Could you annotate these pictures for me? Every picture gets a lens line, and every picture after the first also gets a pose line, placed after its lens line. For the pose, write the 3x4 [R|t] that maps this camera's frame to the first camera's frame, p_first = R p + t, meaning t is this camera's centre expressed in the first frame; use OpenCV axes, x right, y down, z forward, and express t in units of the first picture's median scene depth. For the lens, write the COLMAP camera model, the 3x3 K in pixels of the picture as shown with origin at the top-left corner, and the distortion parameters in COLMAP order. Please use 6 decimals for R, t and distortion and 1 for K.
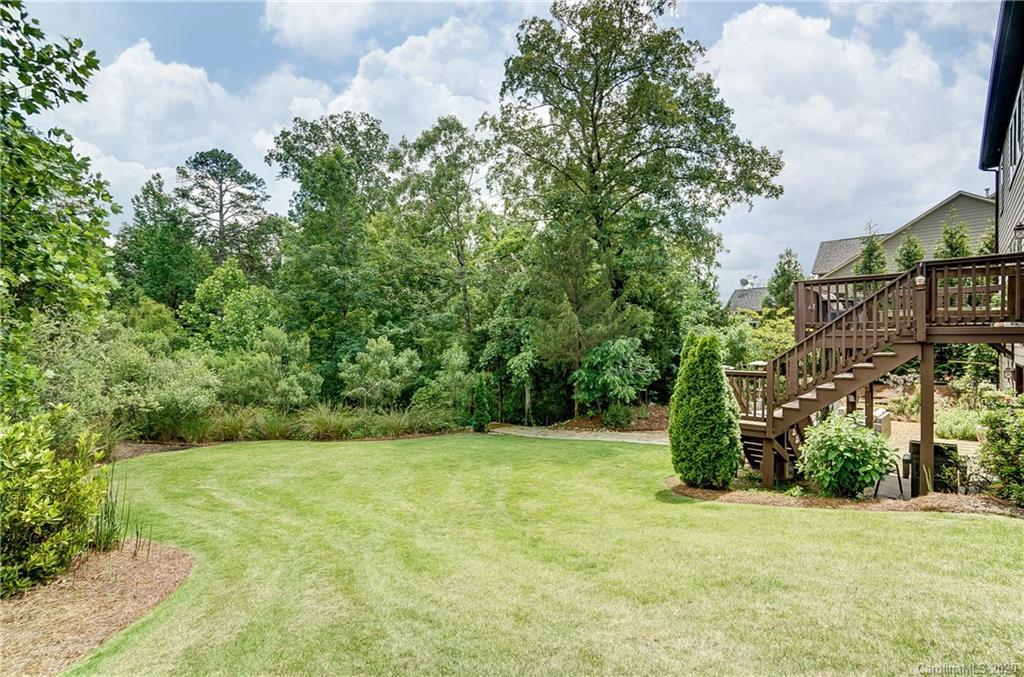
lens RADIAL K [[456.0, 0, 506.4], [0, 456.0, 338.2], [0, 0, 1]] dist [-0.013680, 0.000572]
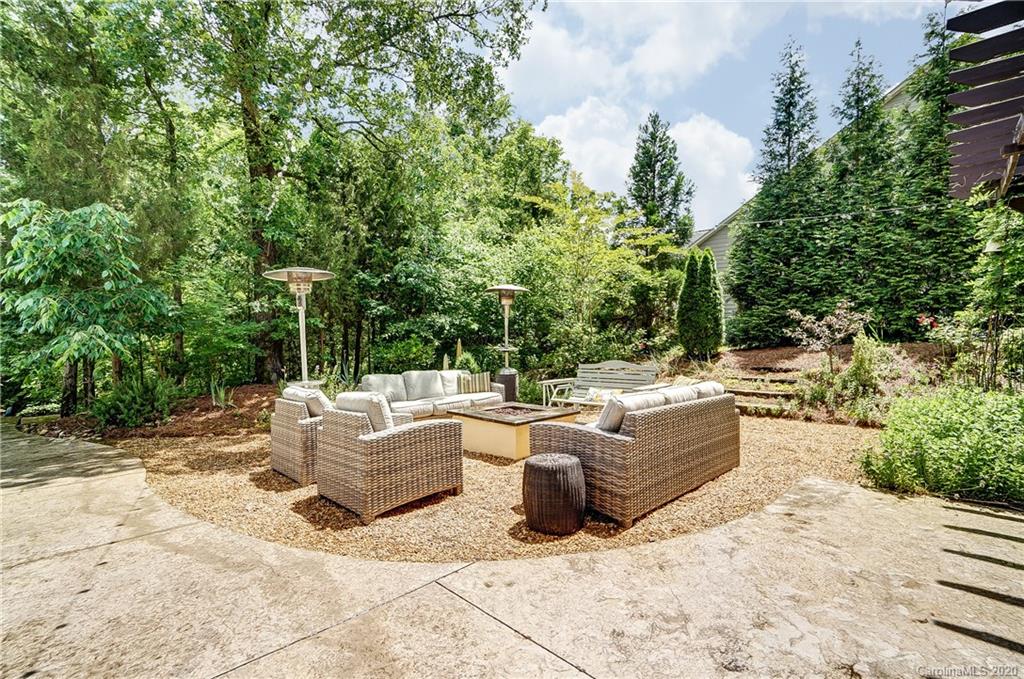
lens RADIAL K [[456.0, 0, 506.4], [0, 456.0, 339.2], [0, 0, 1]] dist [-0.013680, 0.000572]
pose [[0.999958, 0.005960, 0.006930, 0.581940], [-0.006059, 0.999879, 0.014302, 0.103084], [-0.006844, -0.014343, 0.999874, 0.578213]]
